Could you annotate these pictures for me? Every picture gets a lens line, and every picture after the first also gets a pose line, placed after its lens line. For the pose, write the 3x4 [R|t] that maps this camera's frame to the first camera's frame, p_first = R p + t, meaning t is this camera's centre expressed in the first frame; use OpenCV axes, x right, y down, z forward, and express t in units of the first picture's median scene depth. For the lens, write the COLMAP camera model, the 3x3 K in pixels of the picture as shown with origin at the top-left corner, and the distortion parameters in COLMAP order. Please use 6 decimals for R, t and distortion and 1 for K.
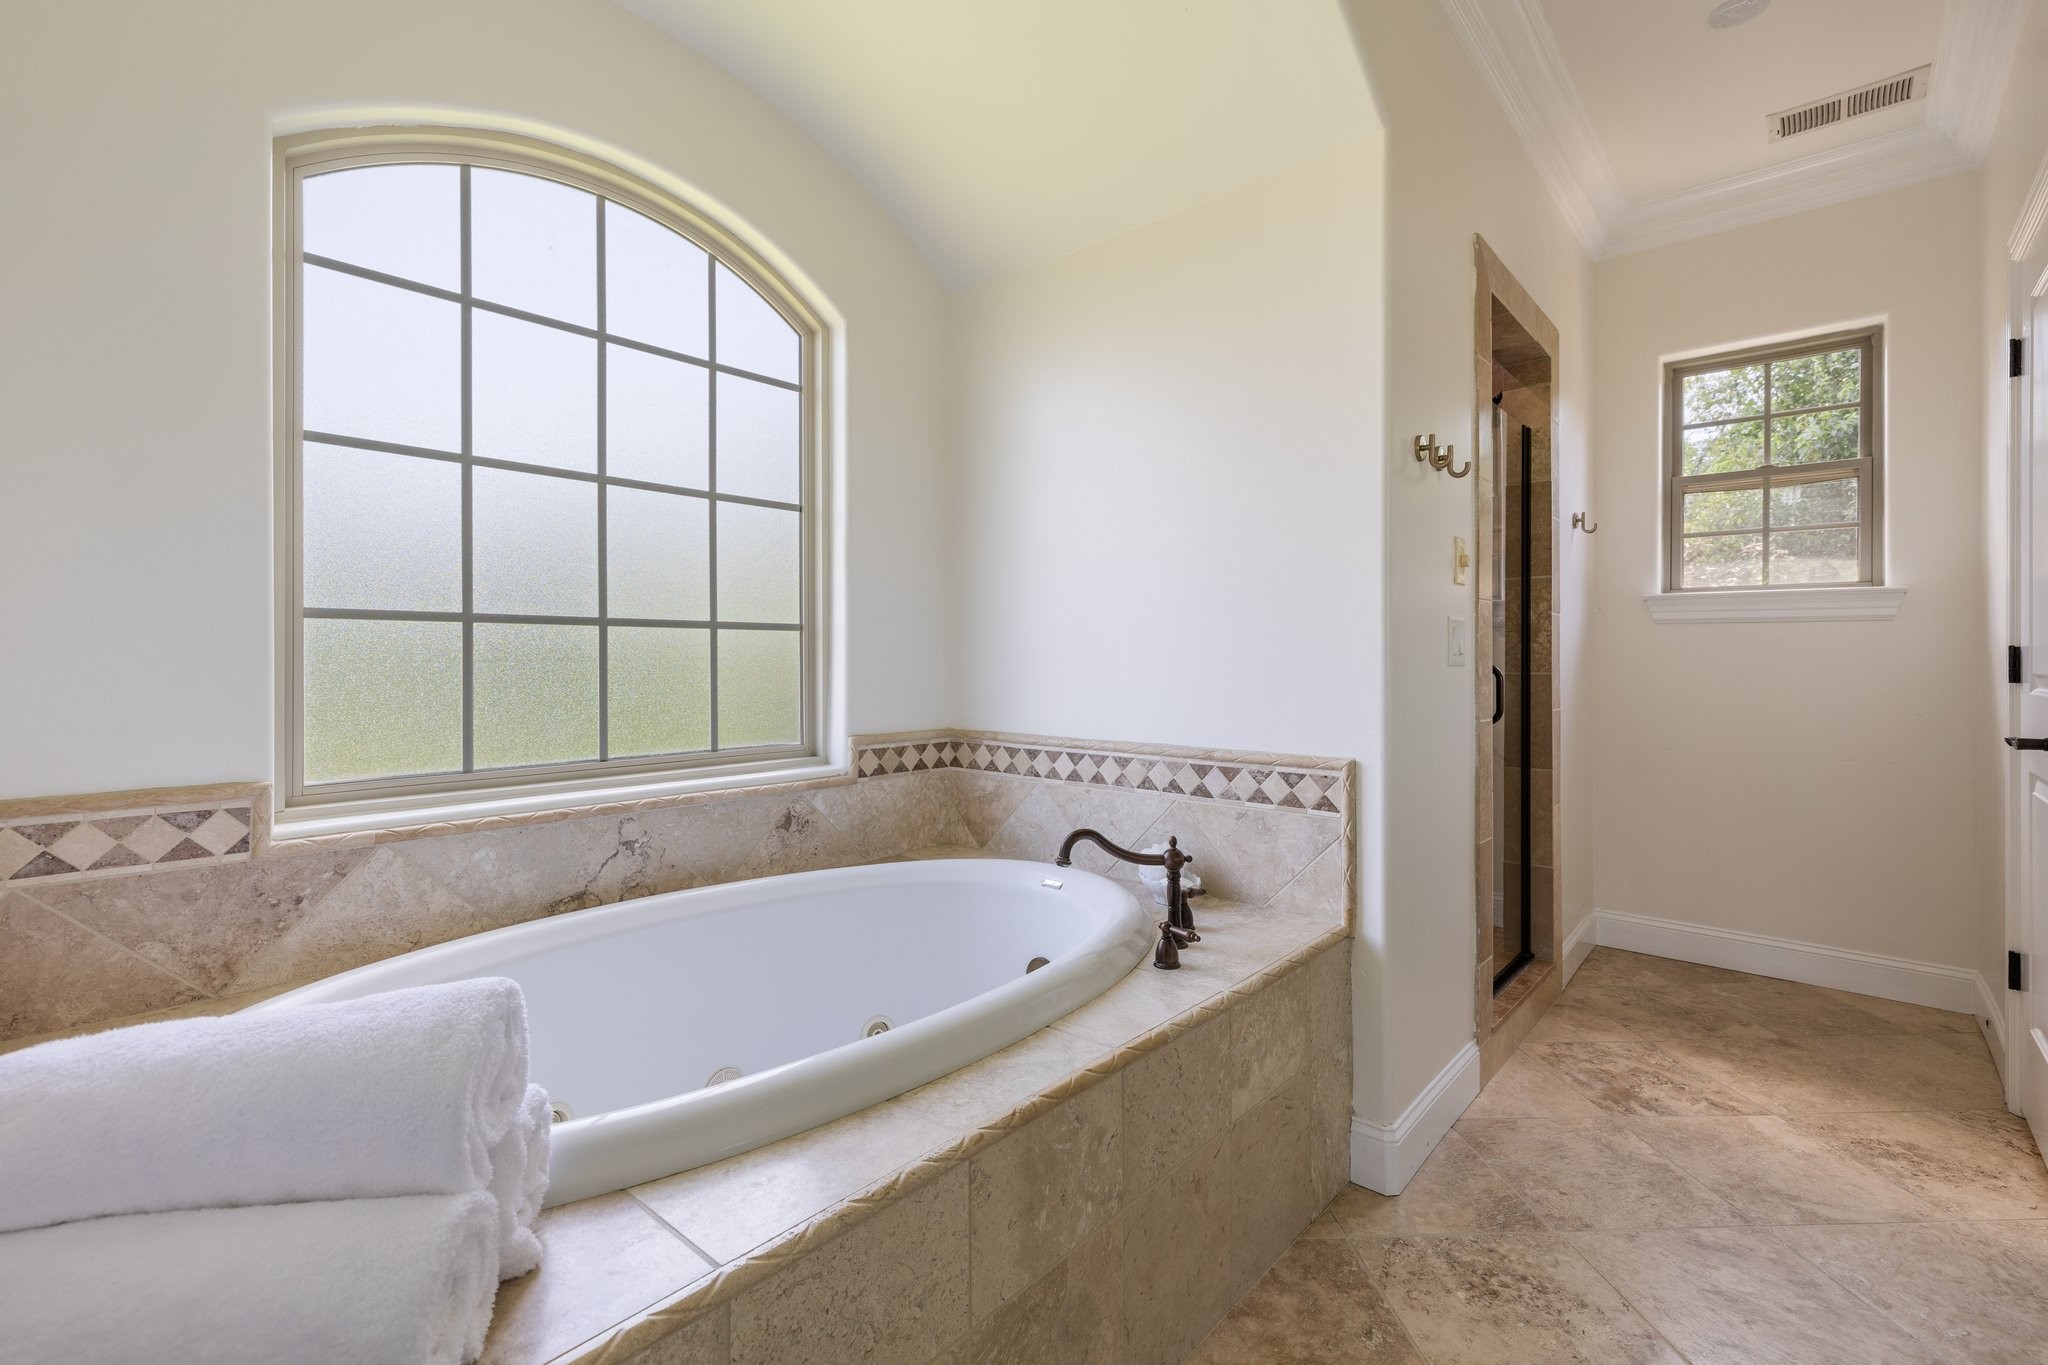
lens RADIAL K [[894.0, 0, 1037.3], [0, 894.0, 660.3], [0, 0, 1]] dist [0.008182, -0.001550]
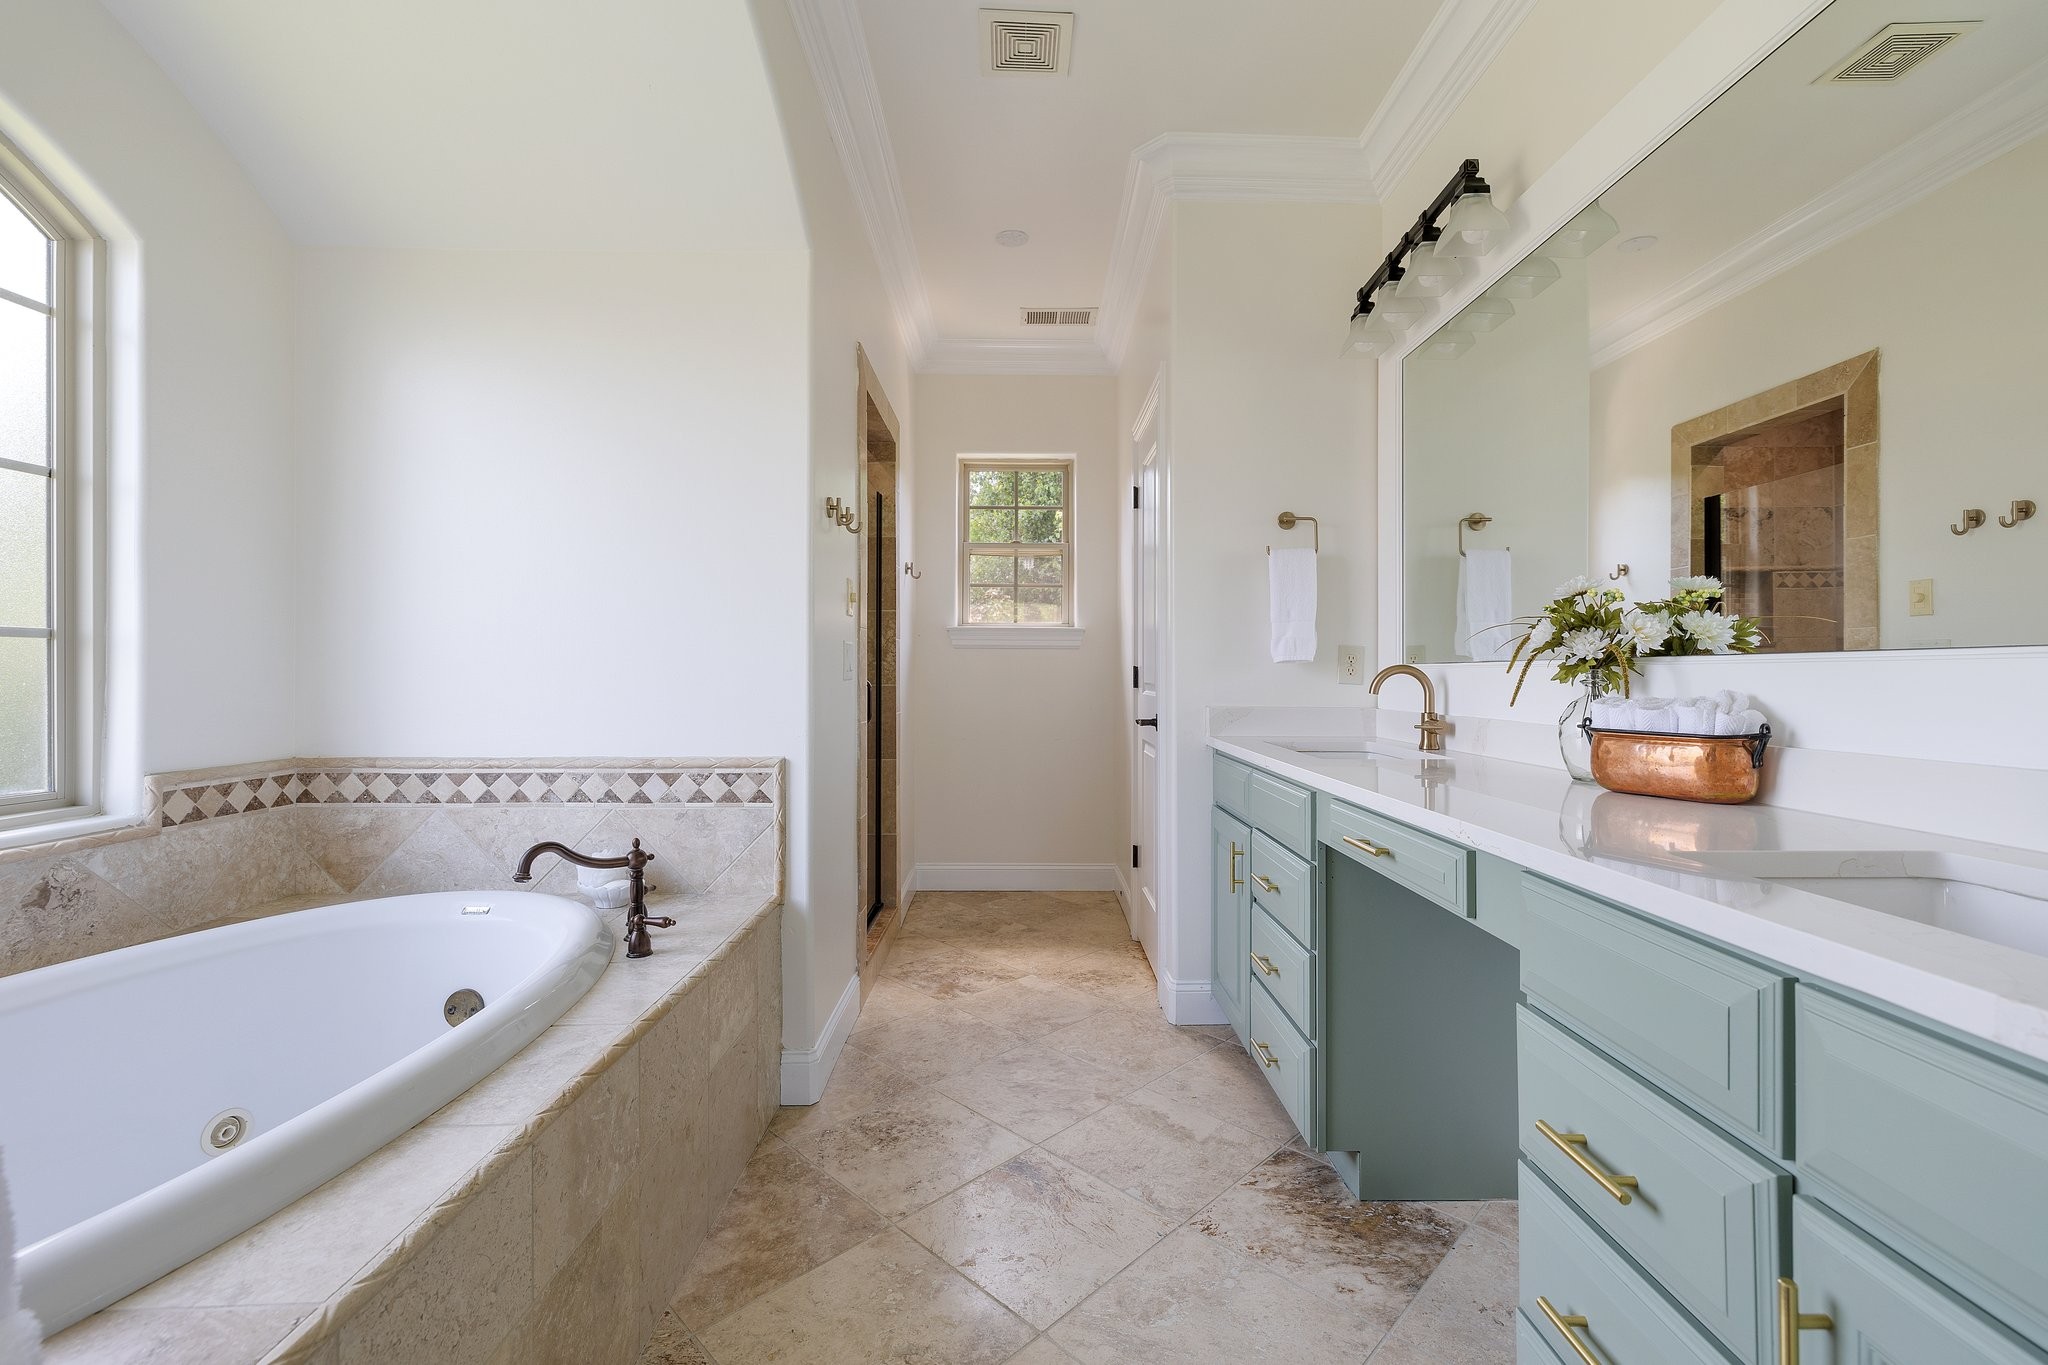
lens RADIAL K [[894.0, 0, 1011.6], [0, 894.0, 679.2], [0, 0, 1]] dist [0.008182, -0.001550]
pose [[0.746301, -0.005421, 0.665586, -0.203421], [0.002068, 0.999981, 0.005827, -0.001746], [-0.665605, -0.002972, 0.746298, -0.101923]]
